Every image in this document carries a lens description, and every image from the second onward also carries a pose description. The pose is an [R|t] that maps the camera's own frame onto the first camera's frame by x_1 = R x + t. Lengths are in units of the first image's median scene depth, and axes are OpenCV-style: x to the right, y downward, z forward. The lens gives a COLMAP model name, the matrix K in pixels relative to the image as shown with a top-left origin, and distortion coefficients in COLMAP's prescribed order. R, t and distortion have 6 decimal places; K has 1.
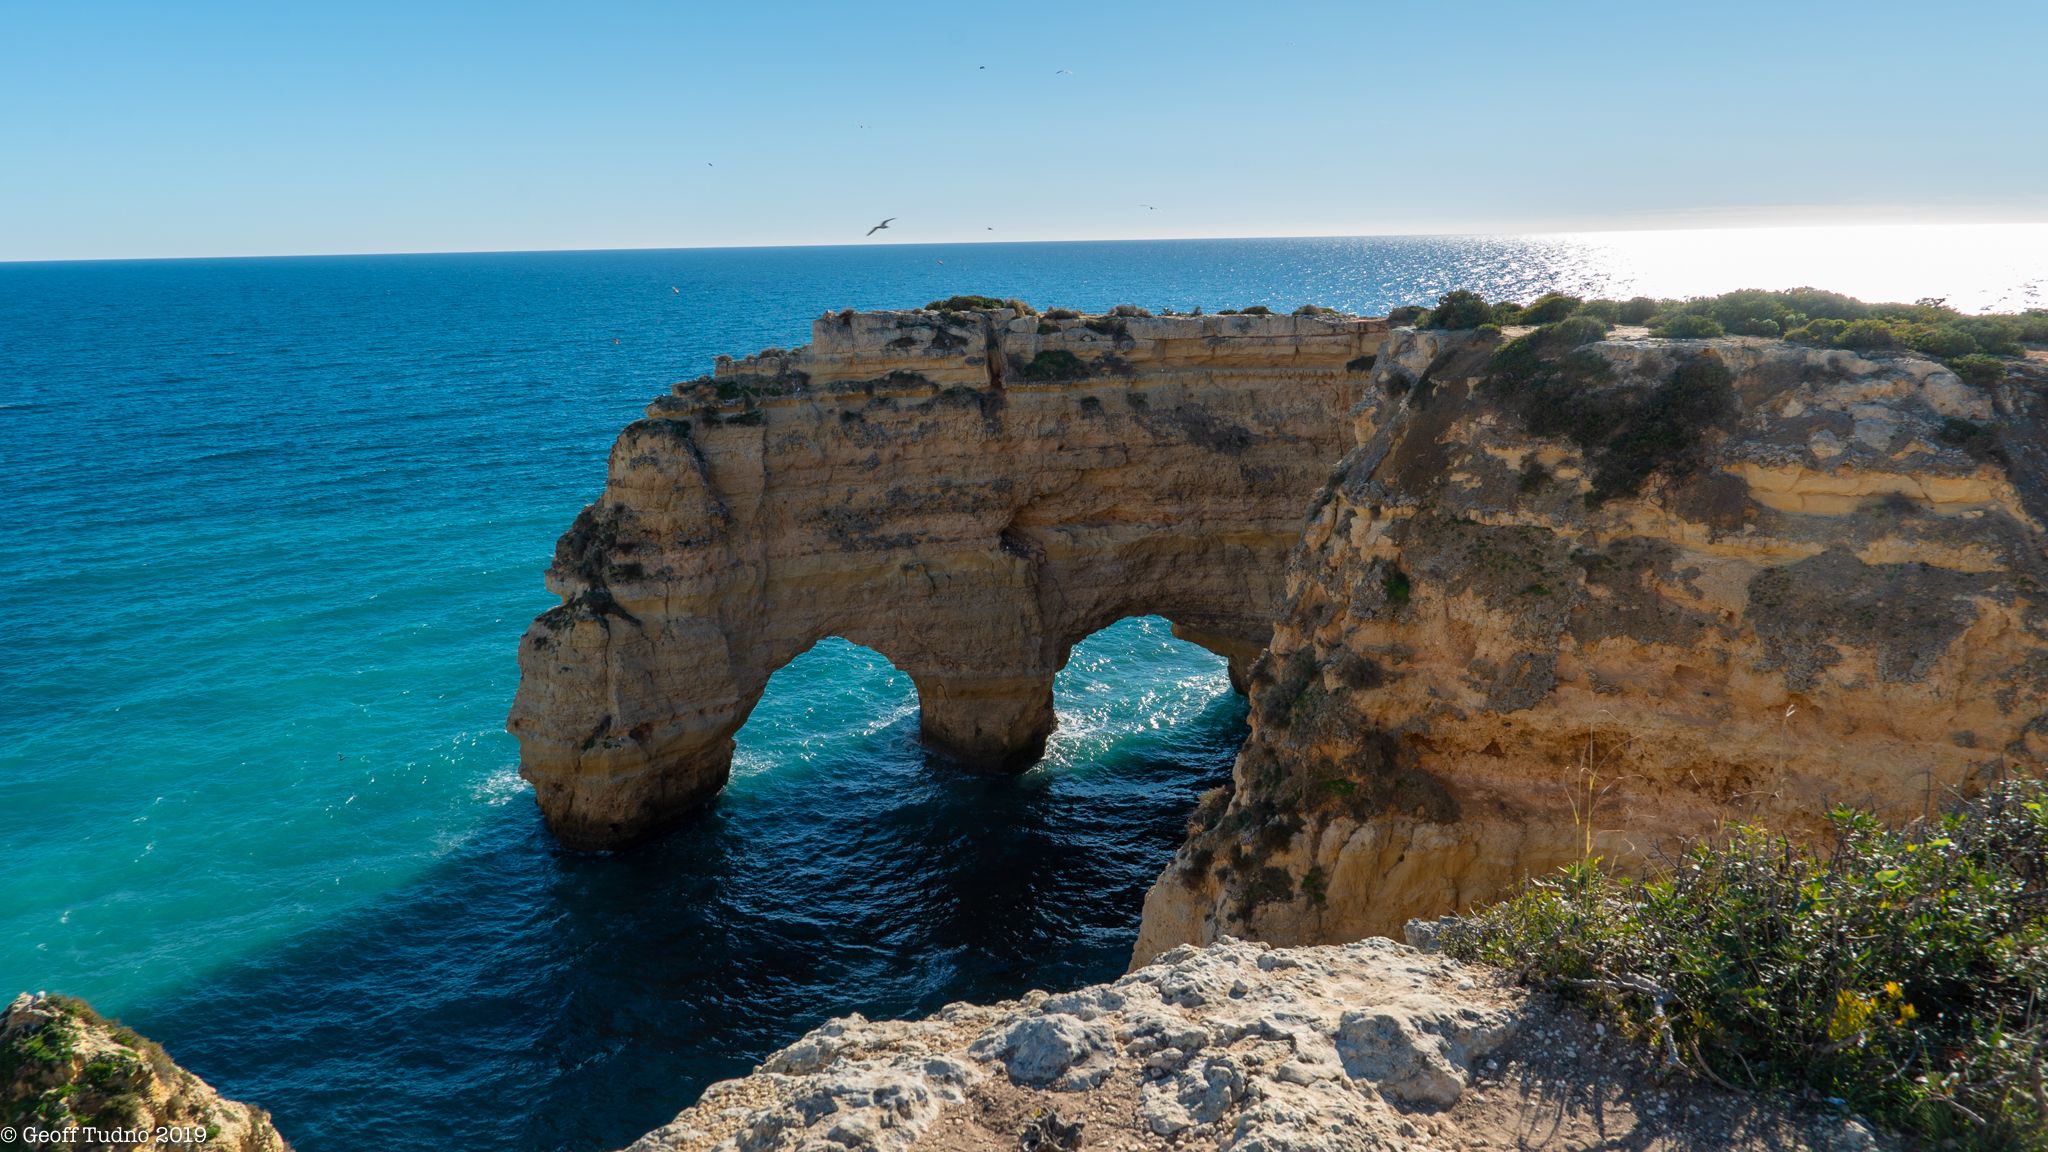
lens RADIAL K [[1412.3, 0, 1024.0], [0, 1412.3, 576.0], [0, 0, 1]] dist [-0.007389, -0.001330]
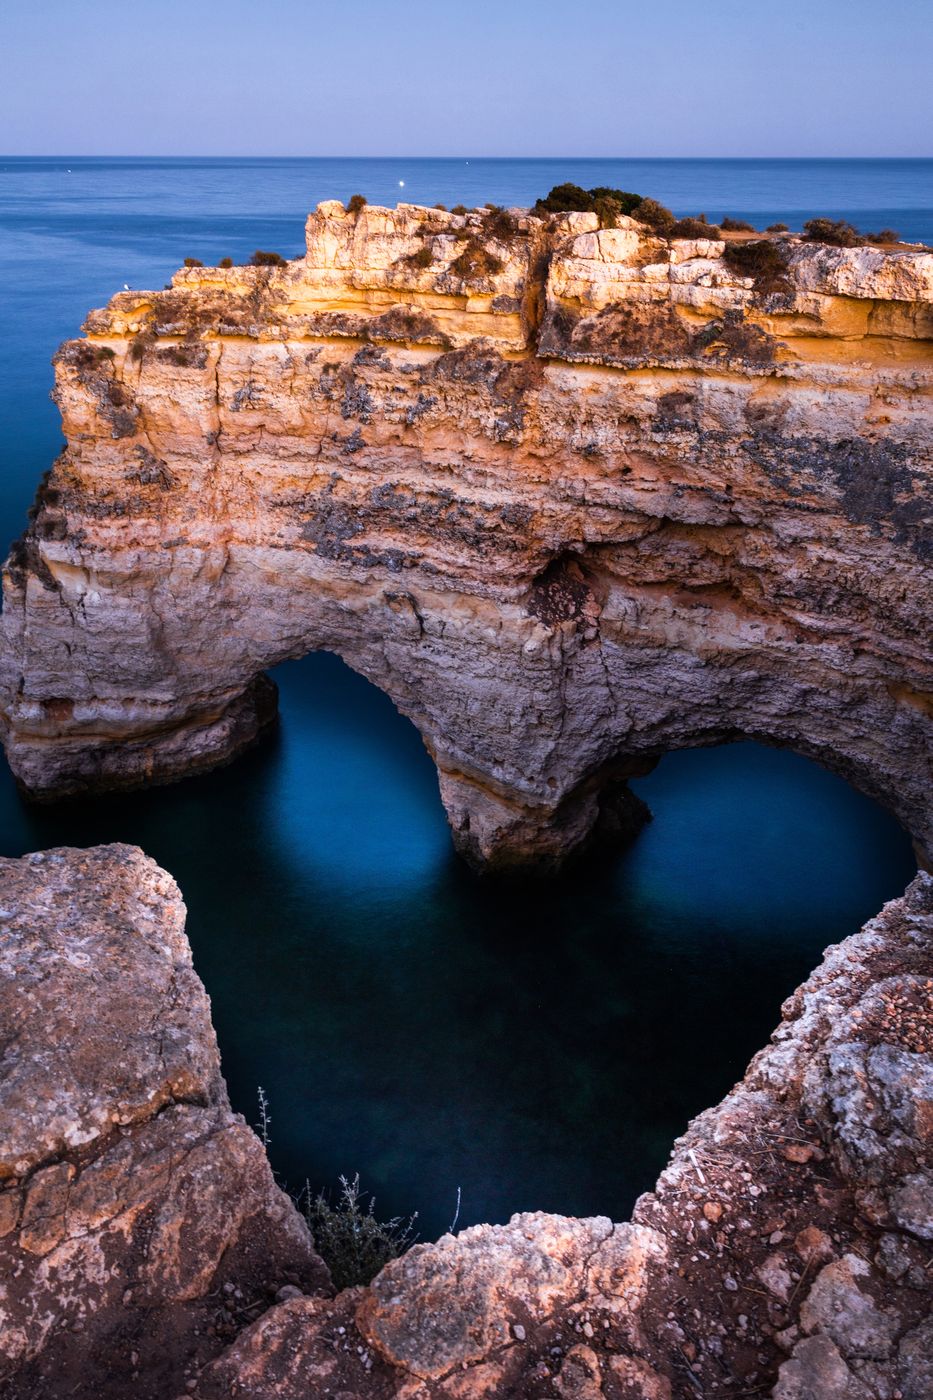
lens RADIAL K [[962.4, 0, 466.5], [0, 962.4, 700.0], [0, 0, 1]] dist [0.005594, 0.001440]
pose [[0.746121, 0.344673, -0.569653, 0.247433], [-0.168355, 0.925440, 0.339436, -0.131778], [0.644174, -0.157357, 0.748517, 0.648951]]
